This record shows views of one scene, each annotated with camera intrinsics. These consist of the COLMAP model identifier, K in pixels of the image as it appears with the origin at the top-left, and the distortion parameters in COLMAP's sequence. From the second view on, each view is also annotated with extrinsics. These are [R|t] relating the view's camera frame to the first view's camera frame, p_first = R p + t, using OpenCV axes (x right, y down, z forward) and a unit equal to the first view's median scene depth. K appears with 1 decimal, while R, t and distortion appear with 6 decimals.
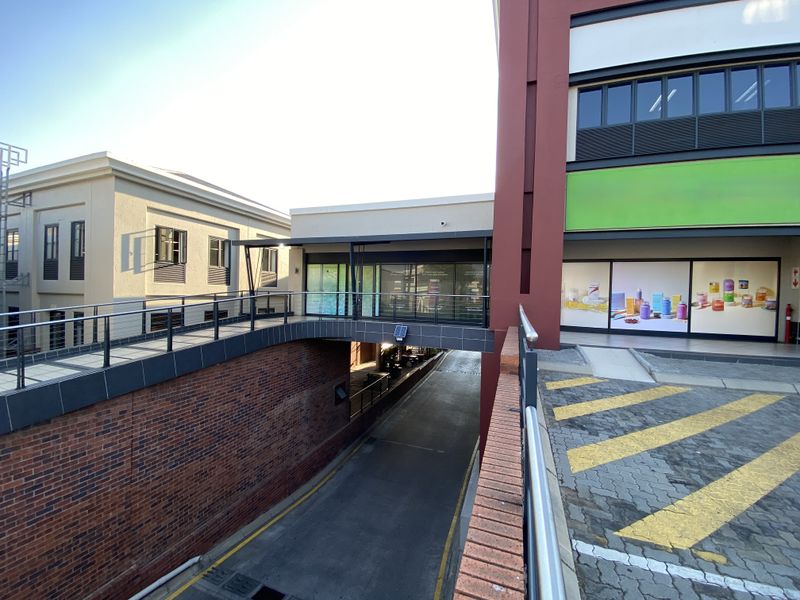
lens RADIAL K [[322.4, 0, 398.6], [0, 322.4, 297.1], [0, 0, 1]] dist [0.015633, -0.016845]
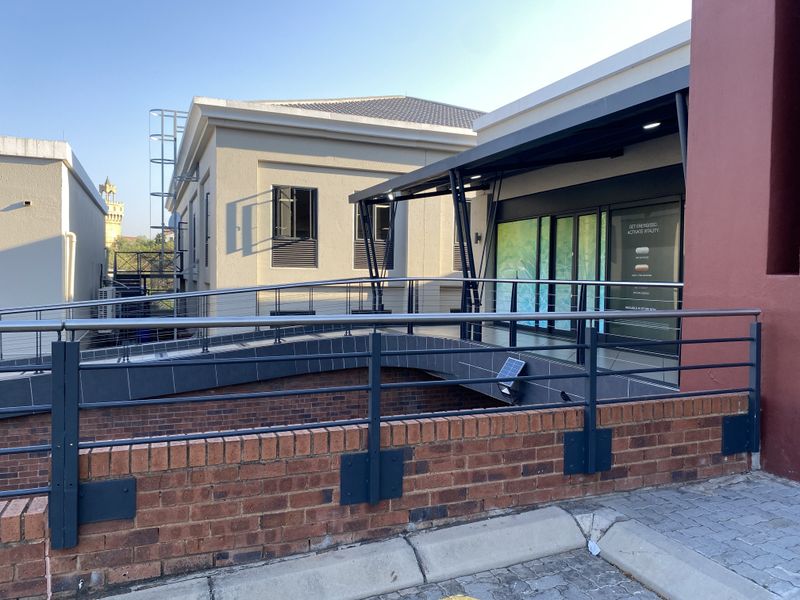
lens RADIAL K [[610.0, 0, 399.4], [0, 610.0, 297.2], [0, 0, 1]] dist [0.029500, 0.000351]
pose [[0.669581, 0.015825, -0.742570, 0.428418], [-0.007157, 0.999864, 0.014856, -0.002315], [0.742704, -0.004633, 0.669603, 0.326686]]
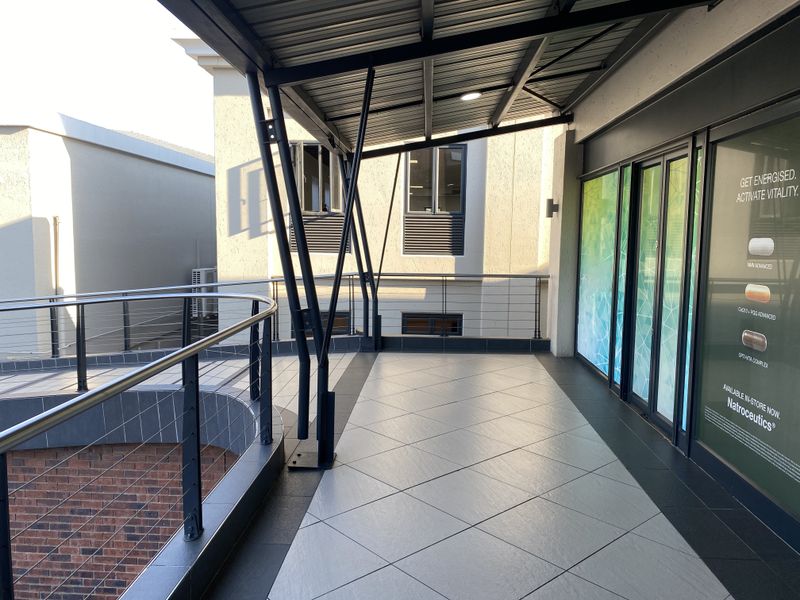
lens RADIAL K [[610.0, 0, 397.6], [0, 610.0, 303.9], [0, 0, 1]] dist [0.029500, 0.000351]
pose [[0.280563, 0.092439, -0.955374, 0.262644], [-0.014915, 0.995651, 0.091956, -0.057683], [0.959720, -0.011550, 0.280722, 0.914741]]
